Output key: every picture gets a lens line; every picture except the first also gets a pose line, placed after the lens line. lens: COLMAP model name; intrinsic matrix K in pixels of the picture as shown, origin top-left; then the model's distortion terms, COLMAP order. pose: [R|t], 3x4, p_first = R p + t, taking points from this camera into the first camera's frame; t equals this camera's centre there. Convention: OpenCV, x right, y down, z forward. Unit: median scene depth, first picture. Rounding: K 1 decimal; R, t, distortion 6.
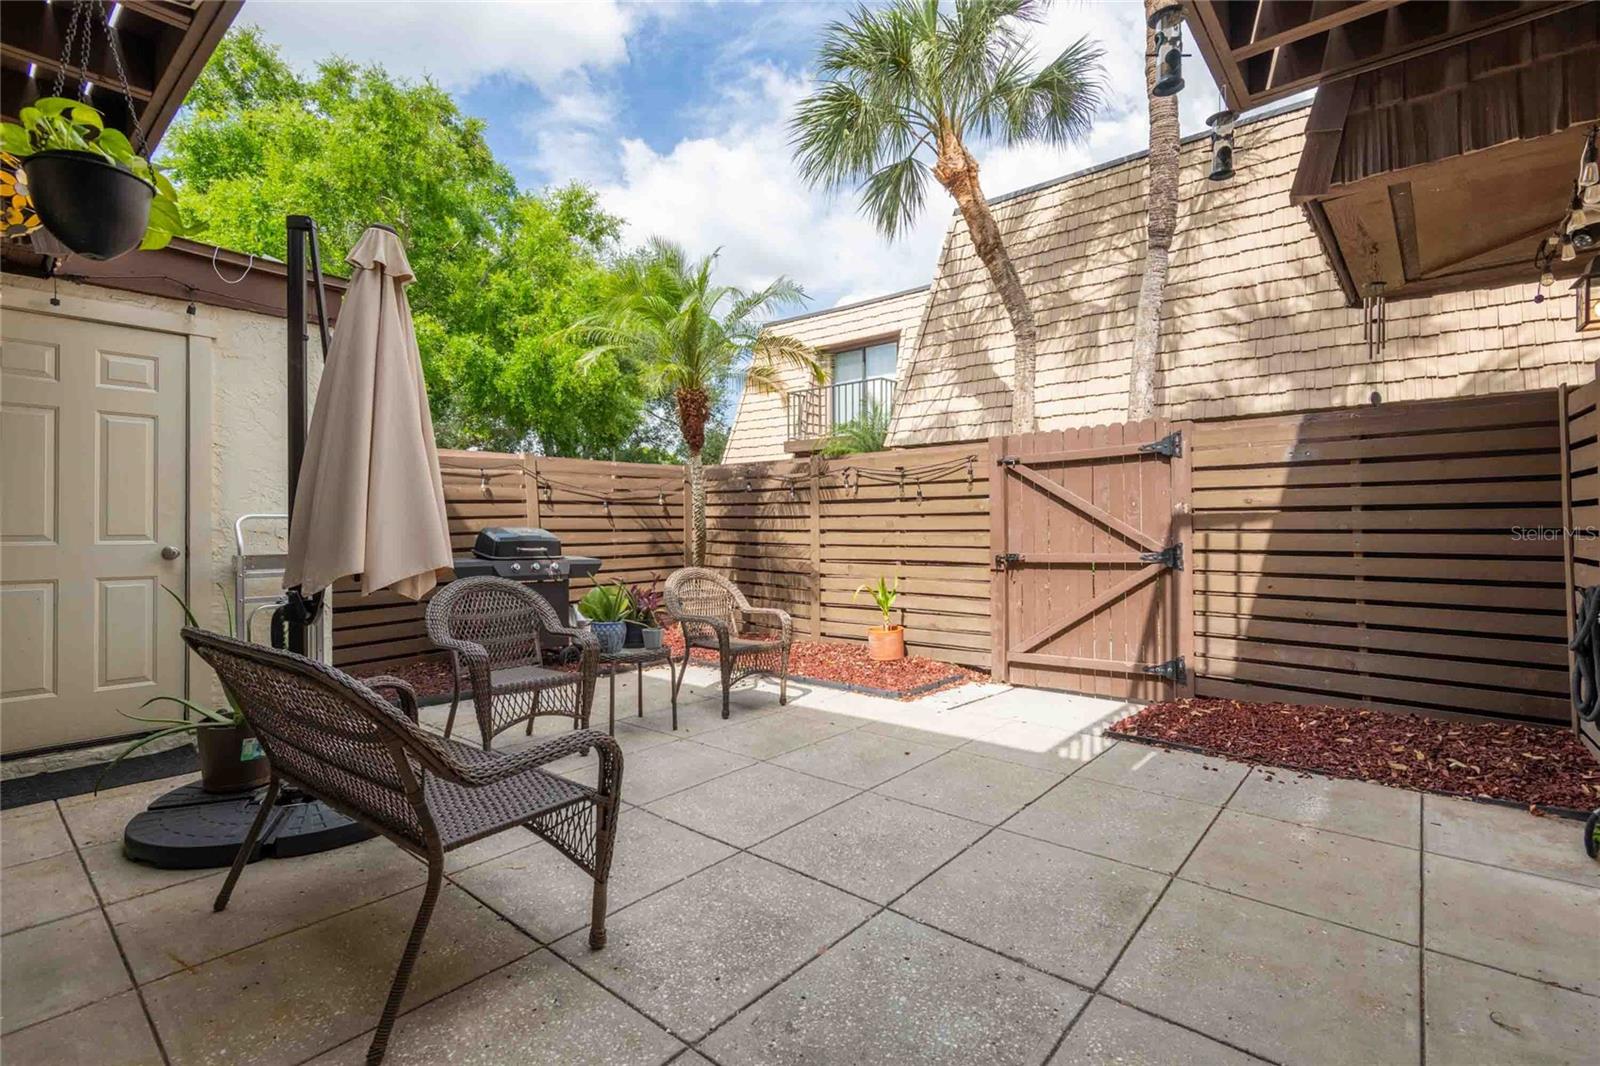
lens RADIAL K [[734.0, 0, 806.2], [0, 734.0, 525.8], [0, 0, 1]] dist [0.043781, -0.028121]
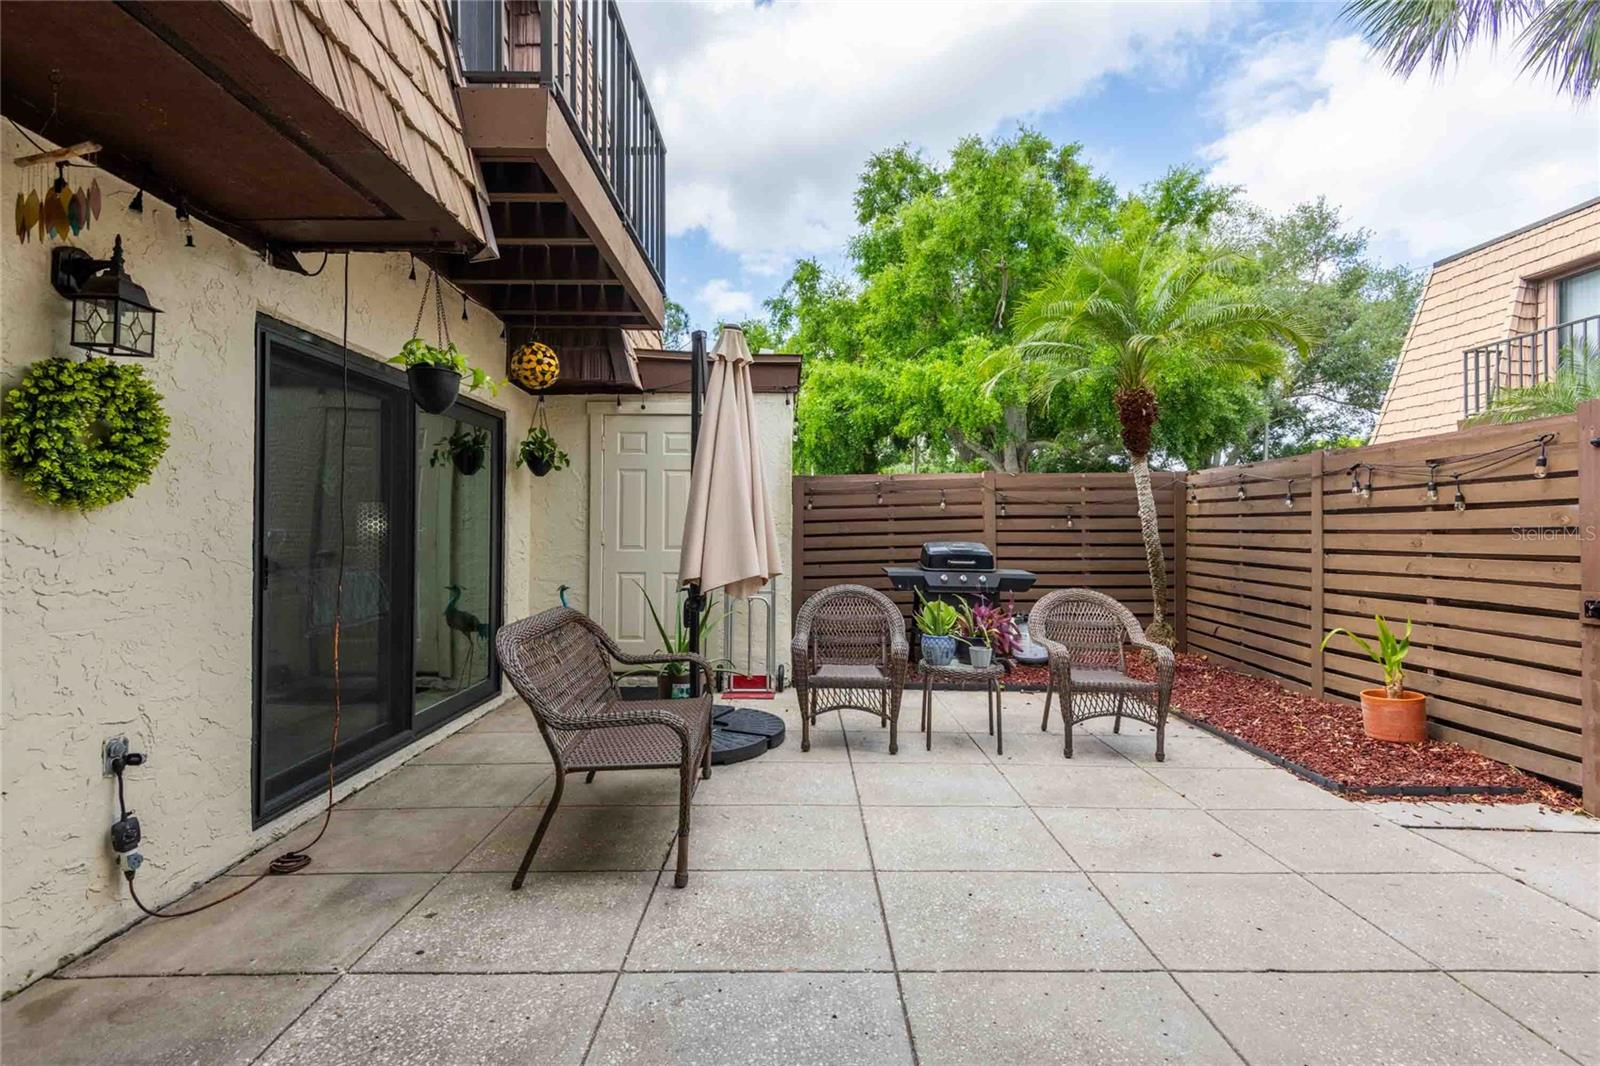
lens RADIAL K [[734.0, 0, 806.2], [0, 734.0, 525.8], [0, 0, 1]] dist [0.043781, -0.028121]
pose [[0.645521, -0.003384, -0.763735, 0.297609], [-0.002845, 0.999973, -0.006835, -0.013581], [0.763738, 0.006585, 0.645493, 0.125473]]
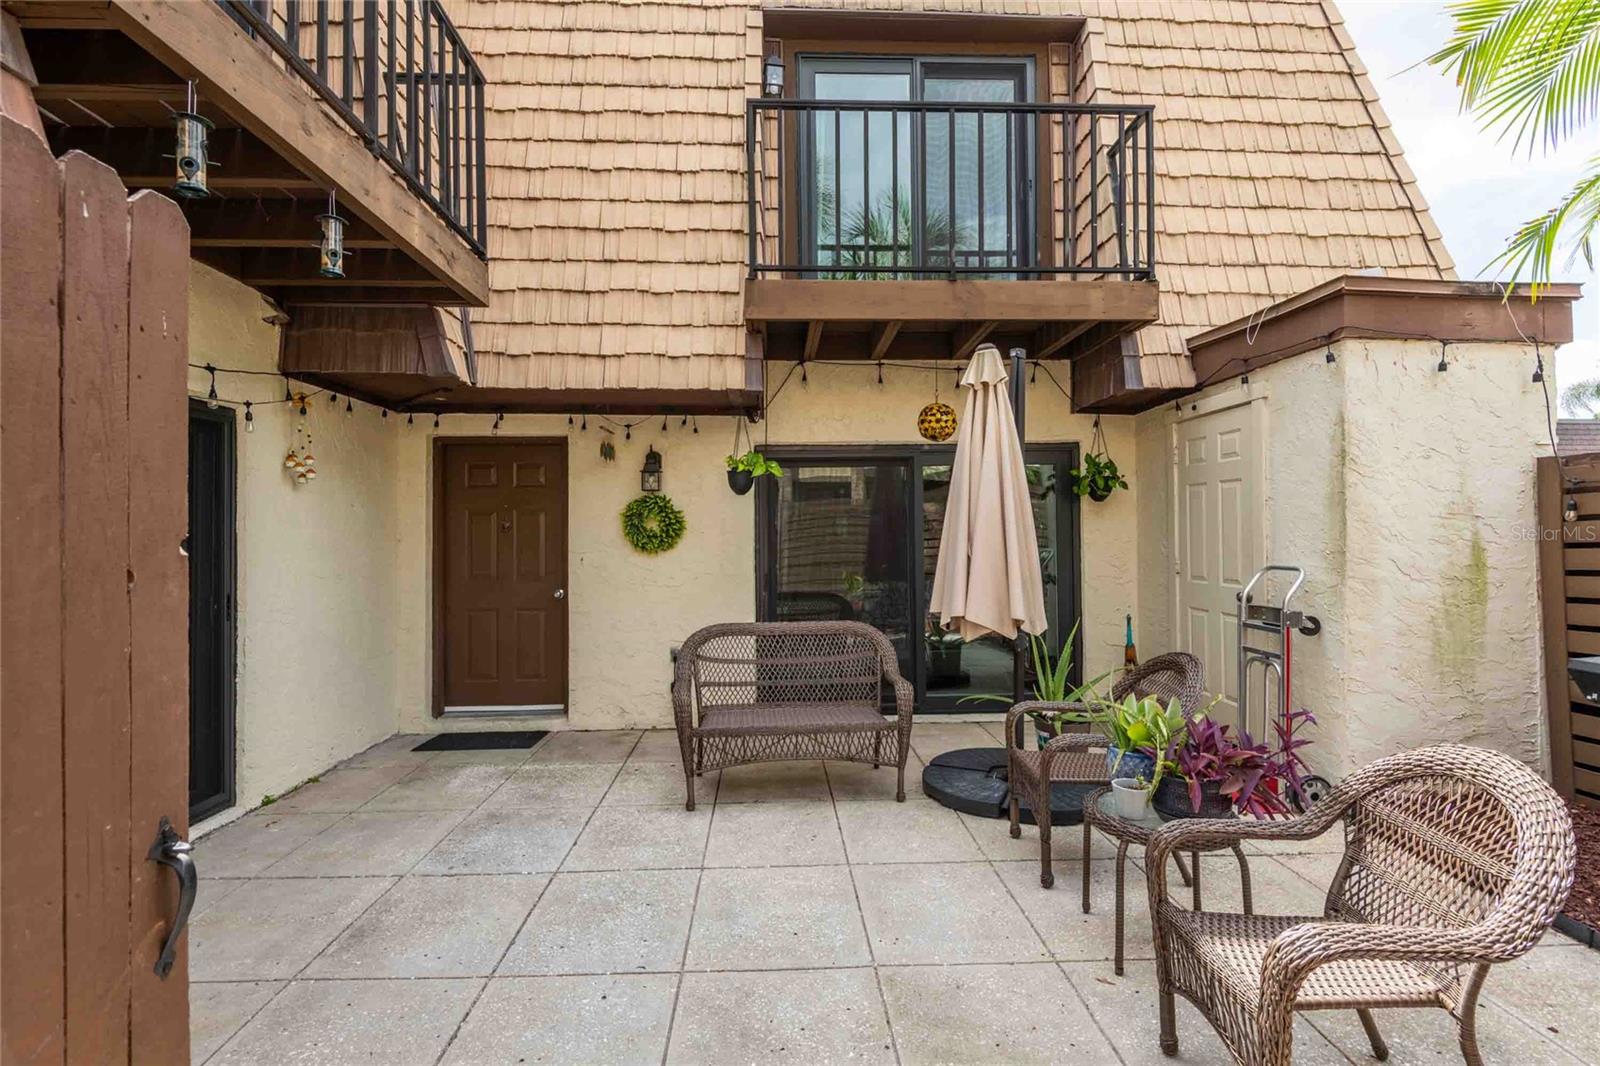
lens RADIAL K [[772.2, 0, 800.0], [0, 772.2, 533.0], [0, 0, 1]] dist [0.070583, -0.000119]
pose [[-0.747407, 0.000990, -0.664365, 0.295169], [0.008701, 0.999928, -0.008298, -0.038999], [0.664309, -0.011983, -0.747362, 0.955459]]
